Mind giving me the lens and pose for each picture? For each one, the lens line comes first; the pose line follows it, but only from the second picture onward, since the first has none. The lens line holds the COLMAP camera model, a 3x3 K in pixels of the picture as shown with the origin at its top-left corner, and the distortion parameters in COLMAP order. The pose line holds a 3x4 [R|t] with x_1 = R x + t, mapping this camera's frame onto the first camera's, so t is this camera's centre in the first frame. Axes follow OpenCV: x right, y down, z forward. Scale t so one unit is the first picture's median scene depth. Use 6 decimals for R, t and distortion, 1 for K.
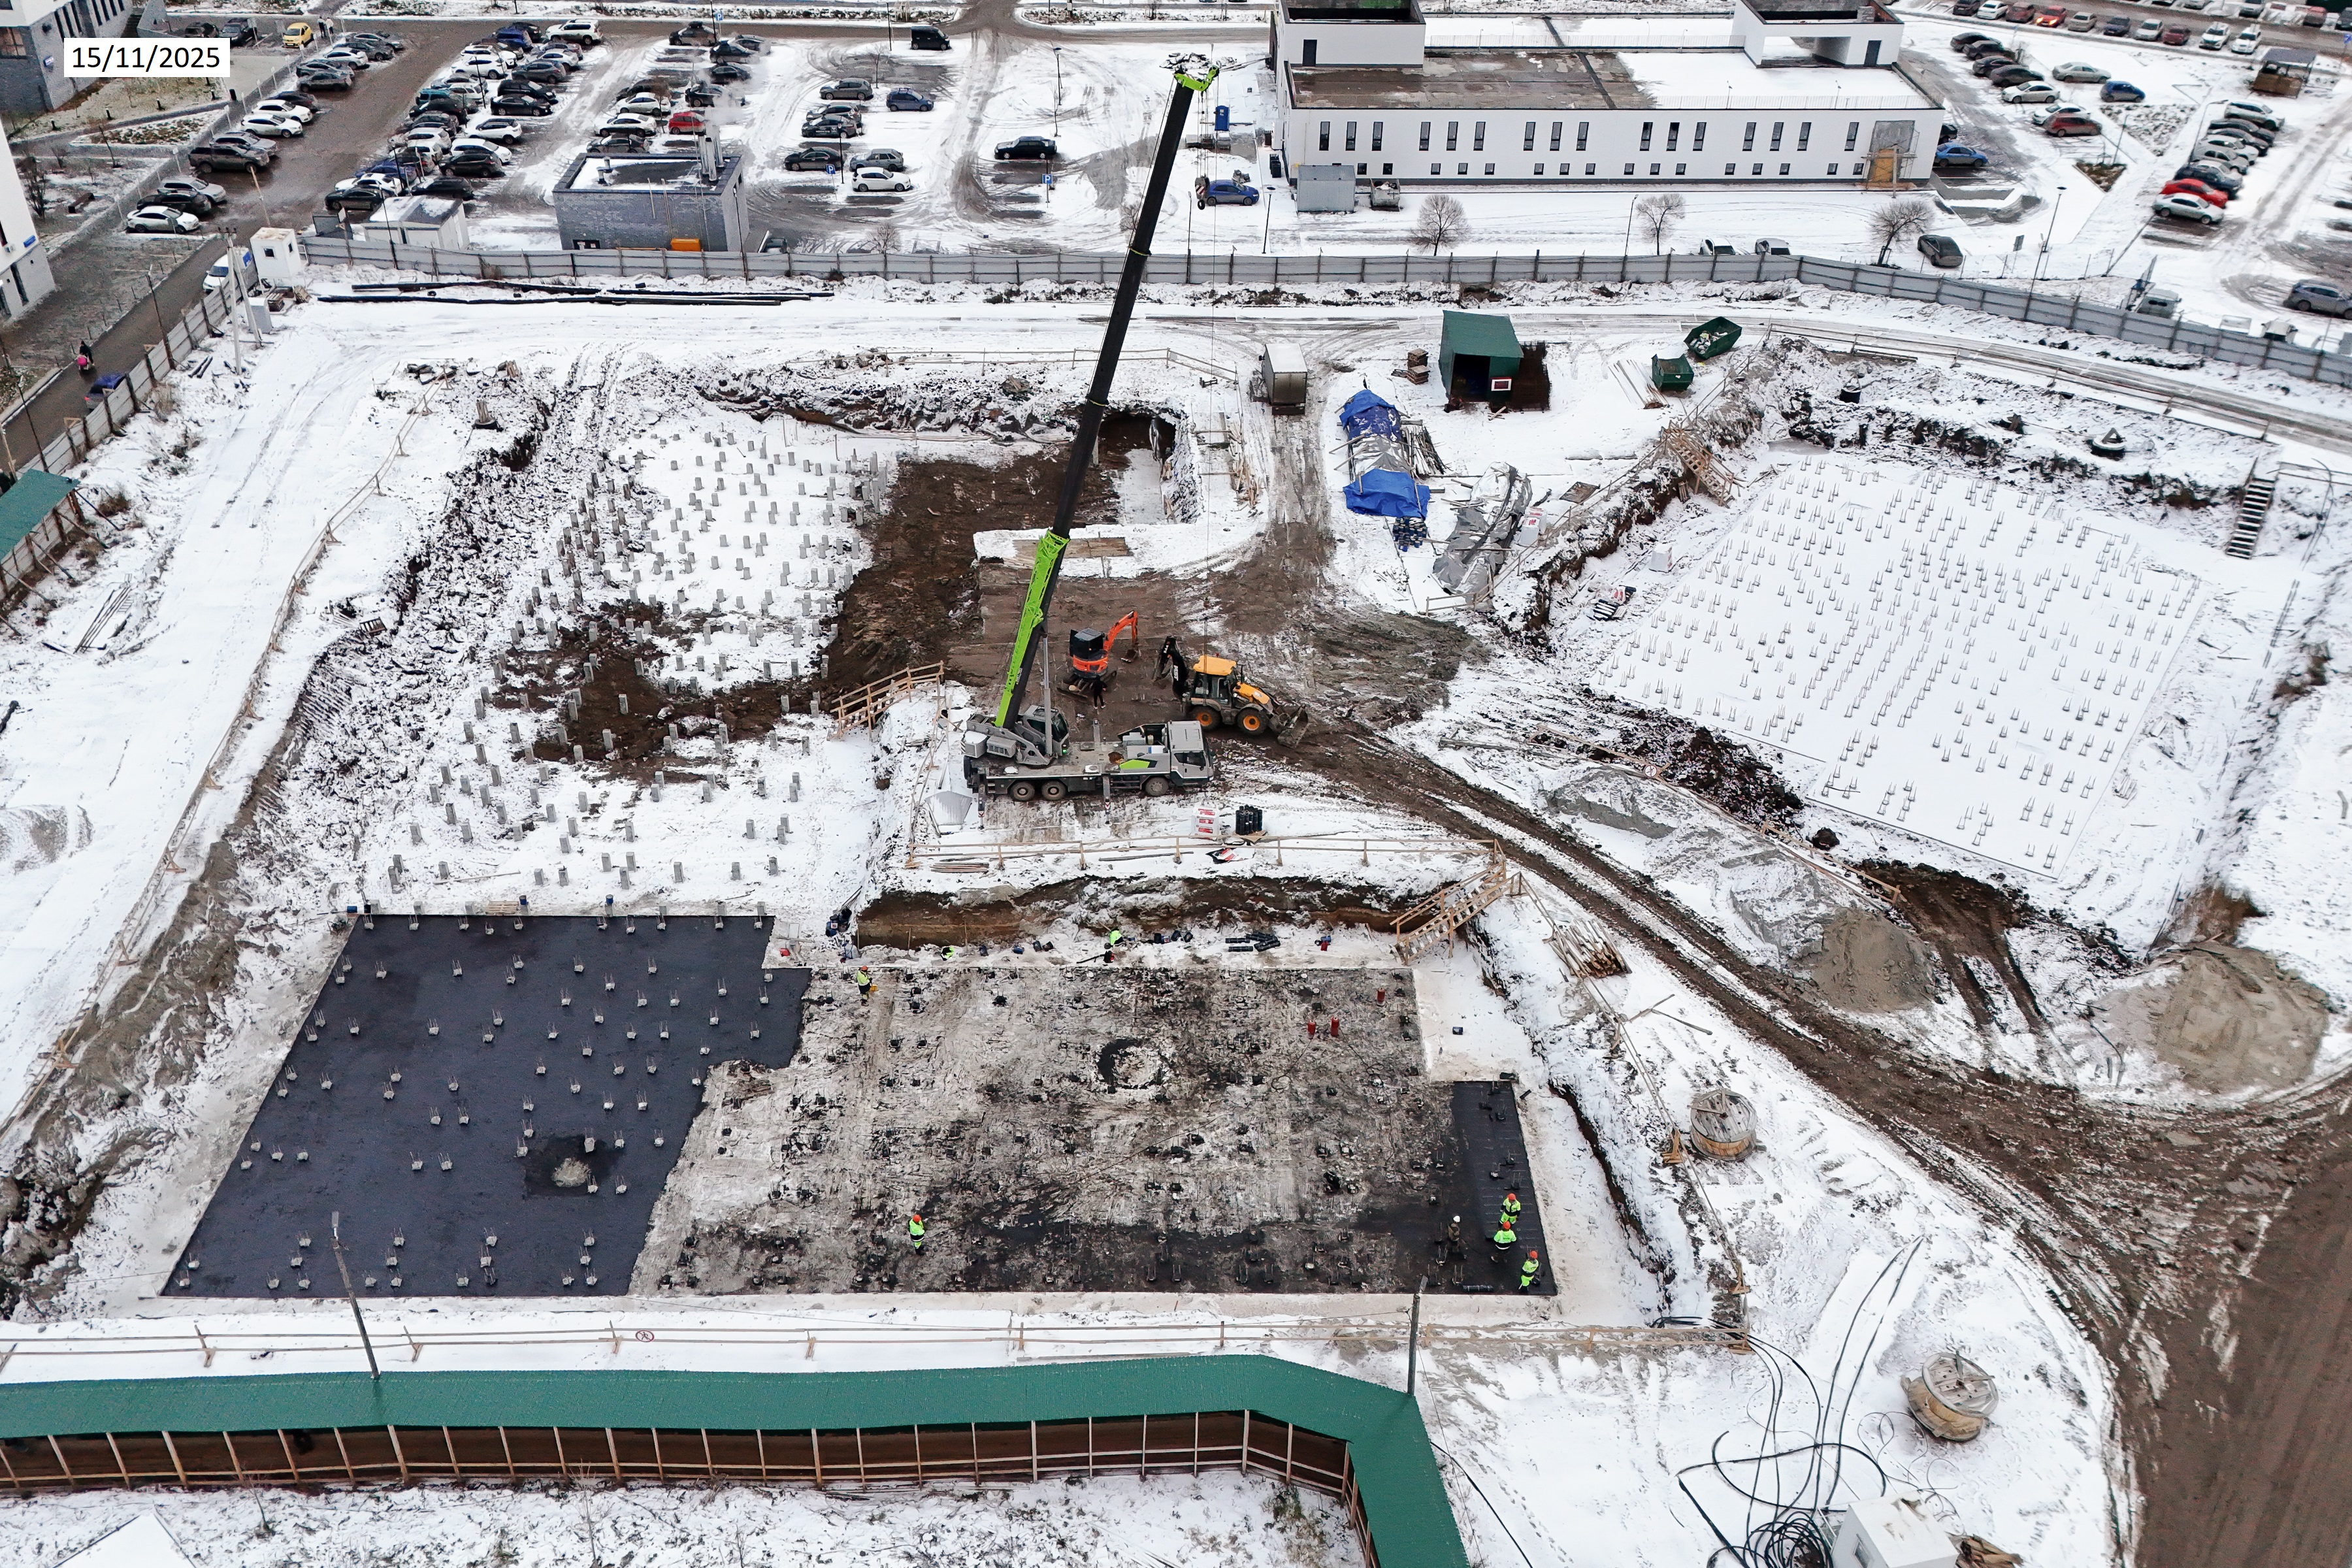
lens RADIAL K [[1995.8, 0, 1186.6], [0, 1995.8, 774.8], [0, 0, 1]] dist [0.074675, -0.068536]
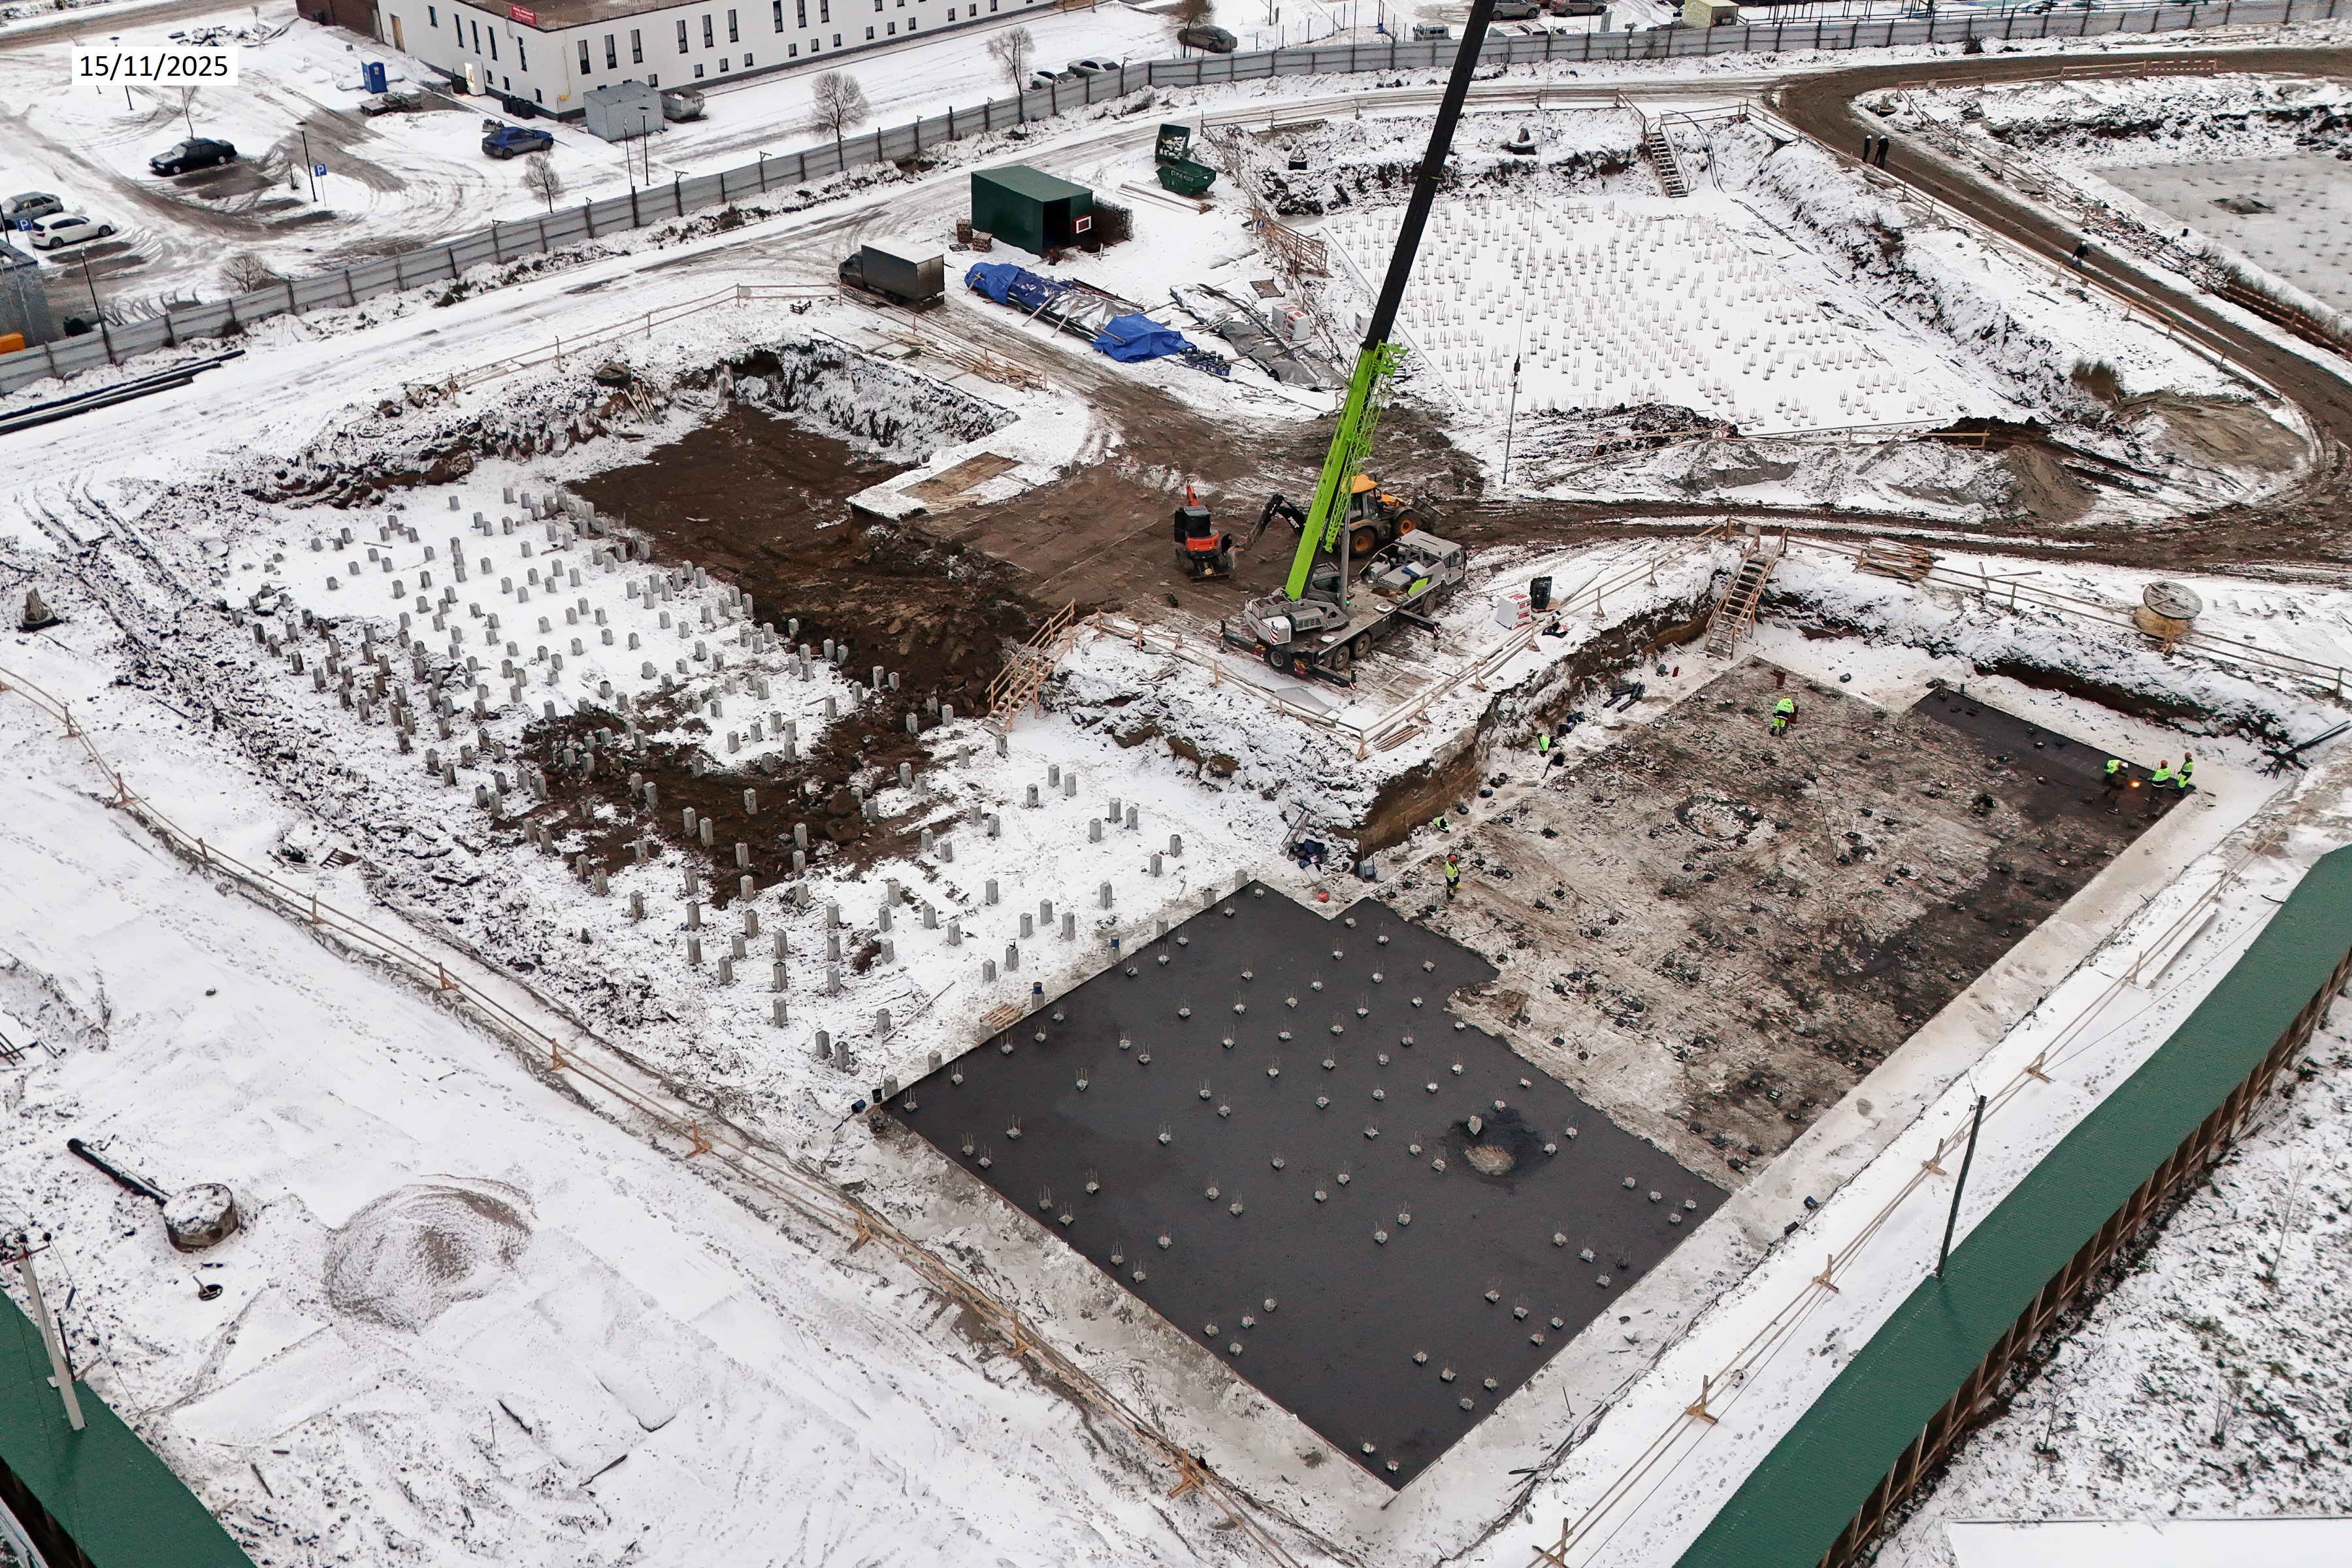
lens RADIAL K [[2222.2, 0, 1183.0], [0, 2222.2, 732.8], [0, 0, 1]] dist [0.041168, 0.000000]
pose [[0.714294, -0.371859, 0.592878, -0.653260], [0.397299, 0.912872, 0.093900, -0.072904], [-0.576140, 0.168478, 0.799799, 0.236611]]
